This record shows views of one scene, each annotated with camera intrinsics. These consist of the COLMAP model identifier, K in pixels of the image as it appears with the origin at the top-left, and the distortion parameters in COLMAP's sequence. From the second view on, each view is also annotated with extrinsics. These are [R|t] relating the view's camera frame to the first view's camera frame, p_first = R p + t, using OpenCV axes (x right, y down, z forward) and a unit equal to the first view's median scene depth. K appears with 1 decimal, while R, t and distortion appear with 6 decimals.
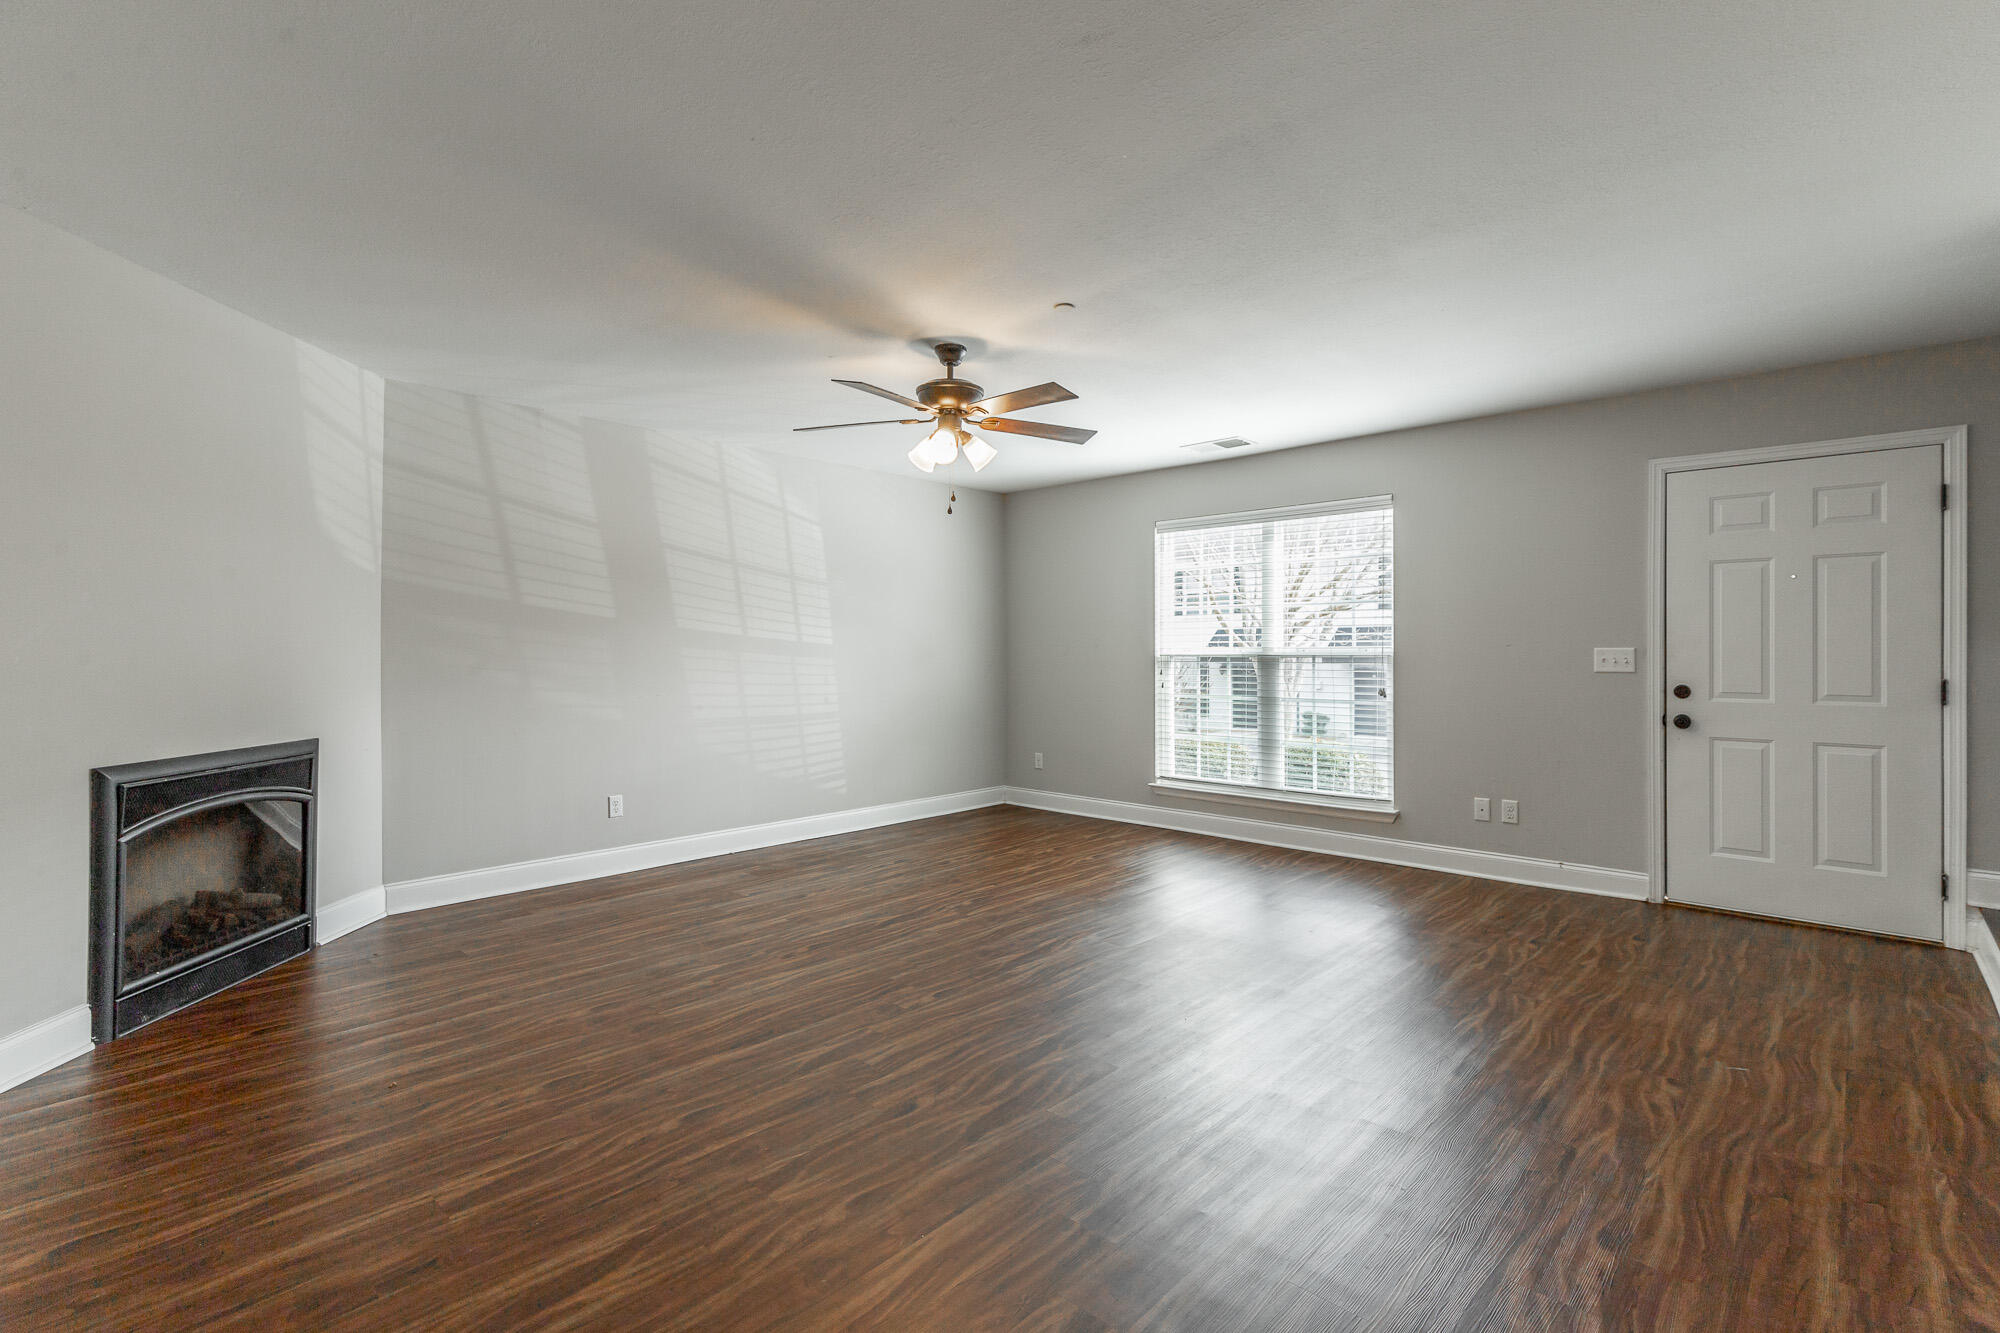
lens RADIAL K [[912.2, 0, 991.6], [0, 912.2, 651.1], [0, 0, 1]] dist [0.019473, -0.000158]
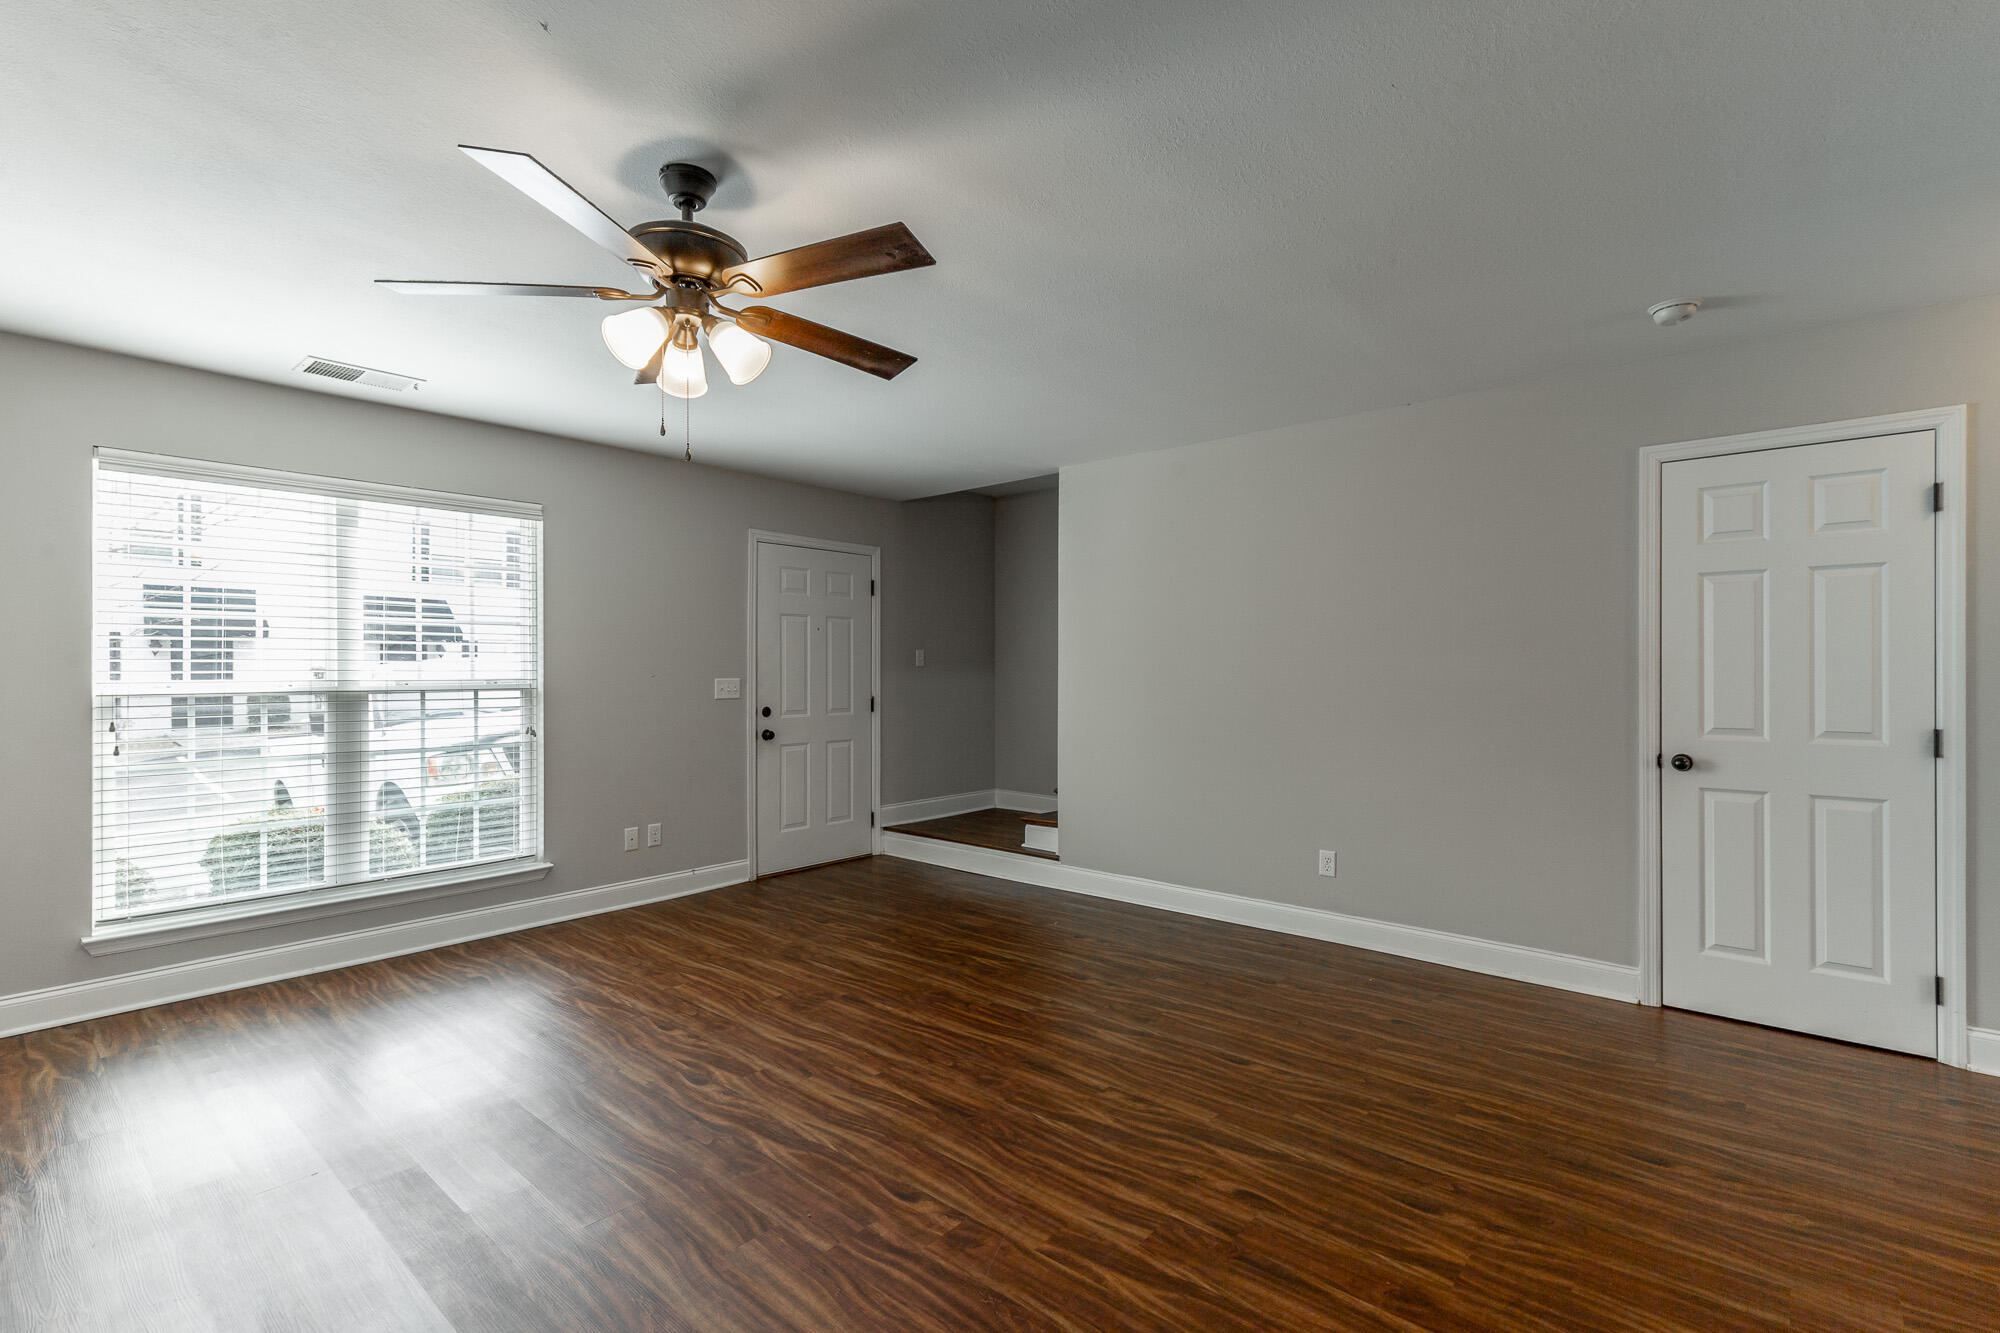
lens RADIAL K [[913.7, 0, 1007.6], [0, 913.7, 670.0], [0, 0, 1]] dist [0.002896, 0.000309]
pose [[-0.035732, 0.001851, 0.999360, -0.626101], [0.004760, 0.999987, -0.001682, -0.012773], [-0.999350, 0.004696, -0.035740, 0.802257]]
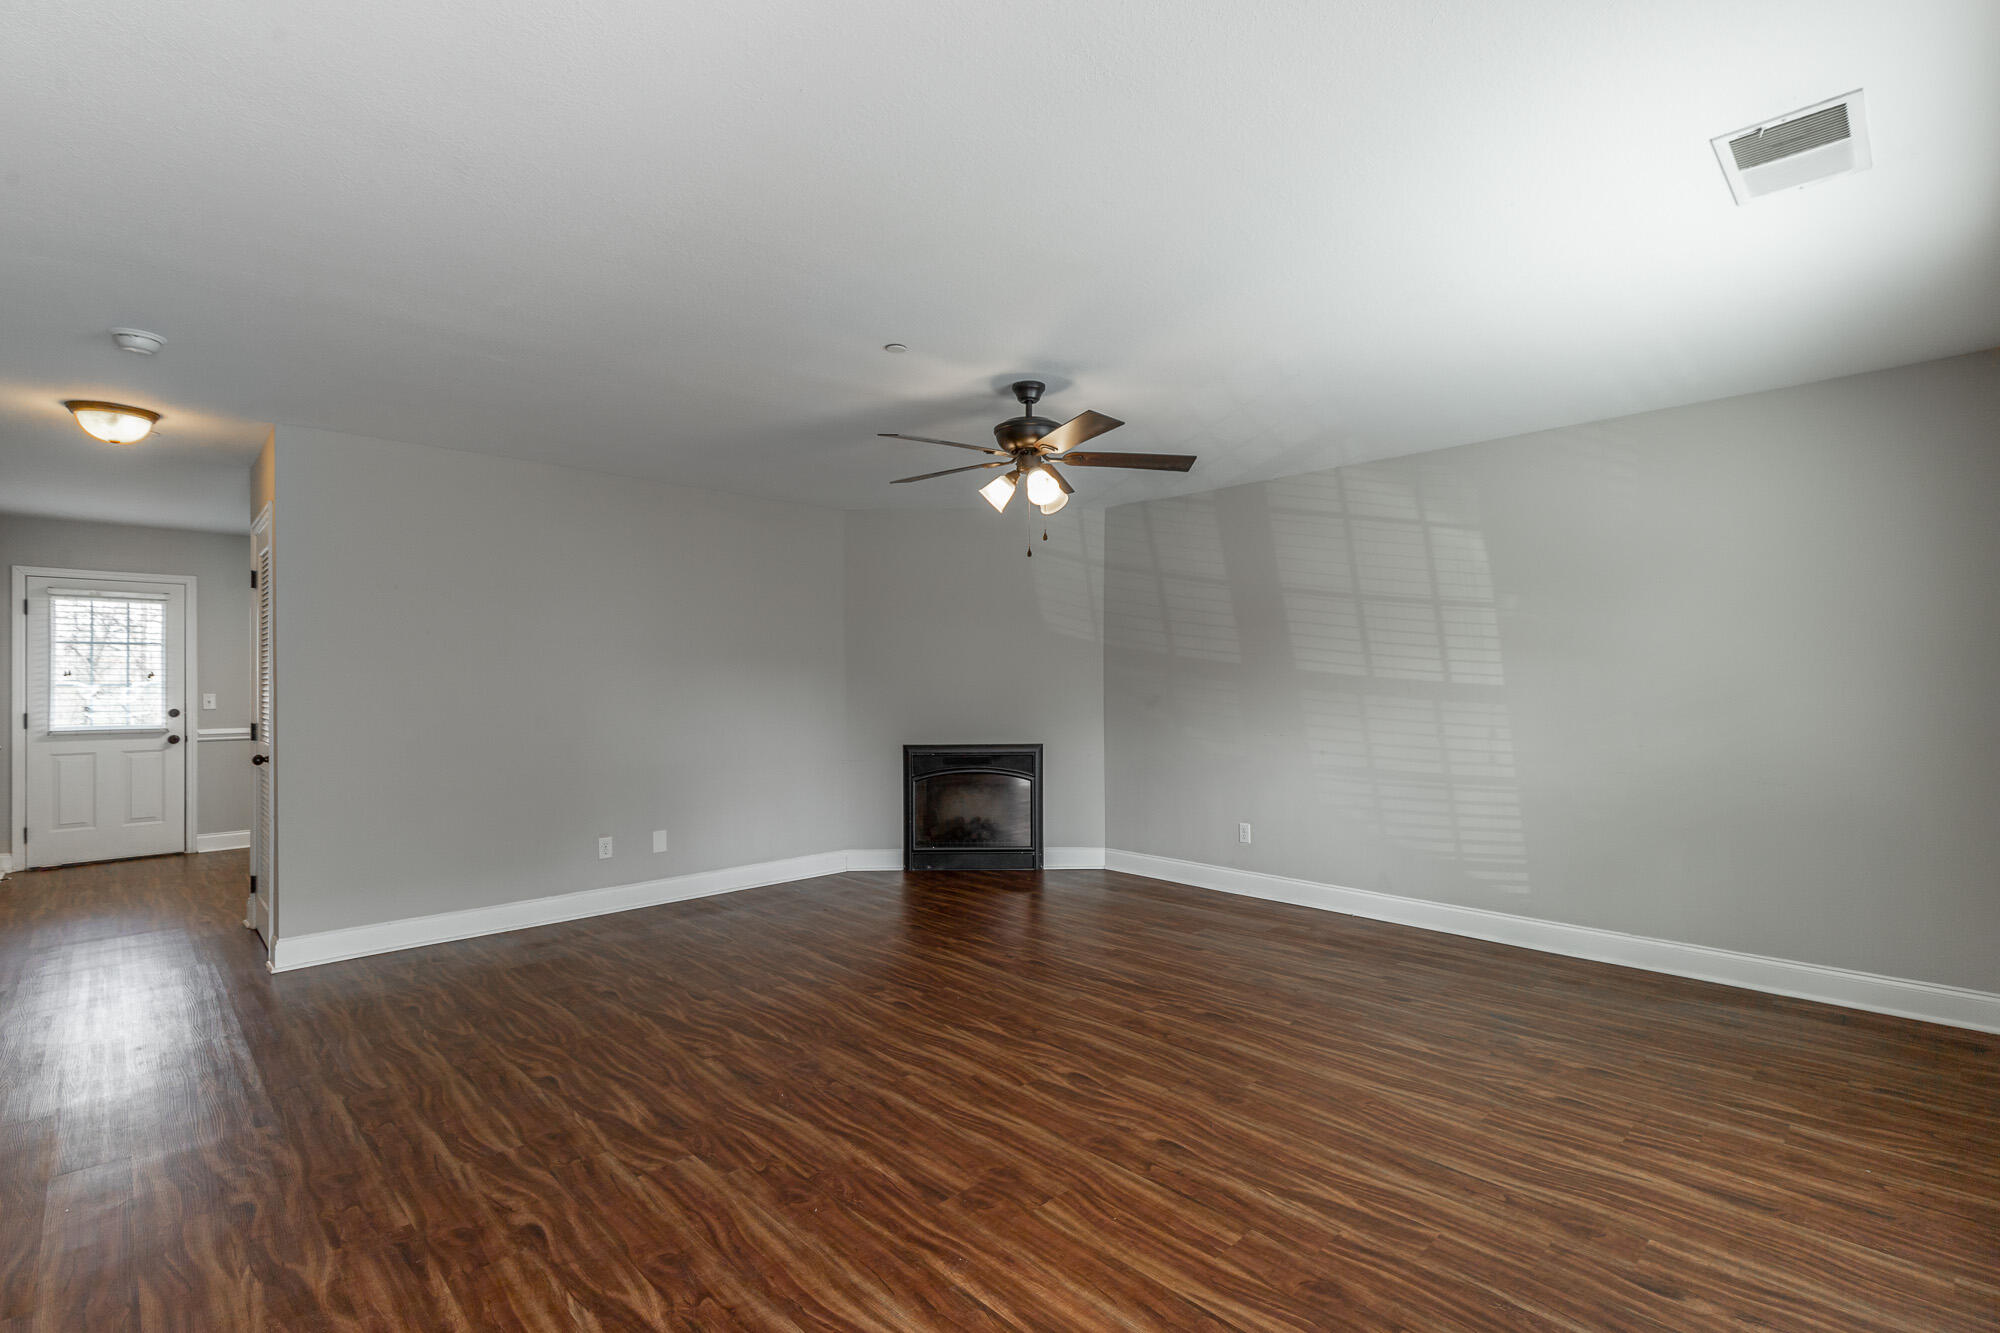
lens RADIAL K [[916.1, 0, 1043.1], [0, 916.1, 676.6], [0, 0, 1]] dist [0.003347, 0.000277]
pose [[-0.016961, -0.006966, -0.999832, 0.905721], [0.001714, 0.999974, -0.006996, -0.015620], [0.999855, -0.001832, -0.016948, 1.011811]]
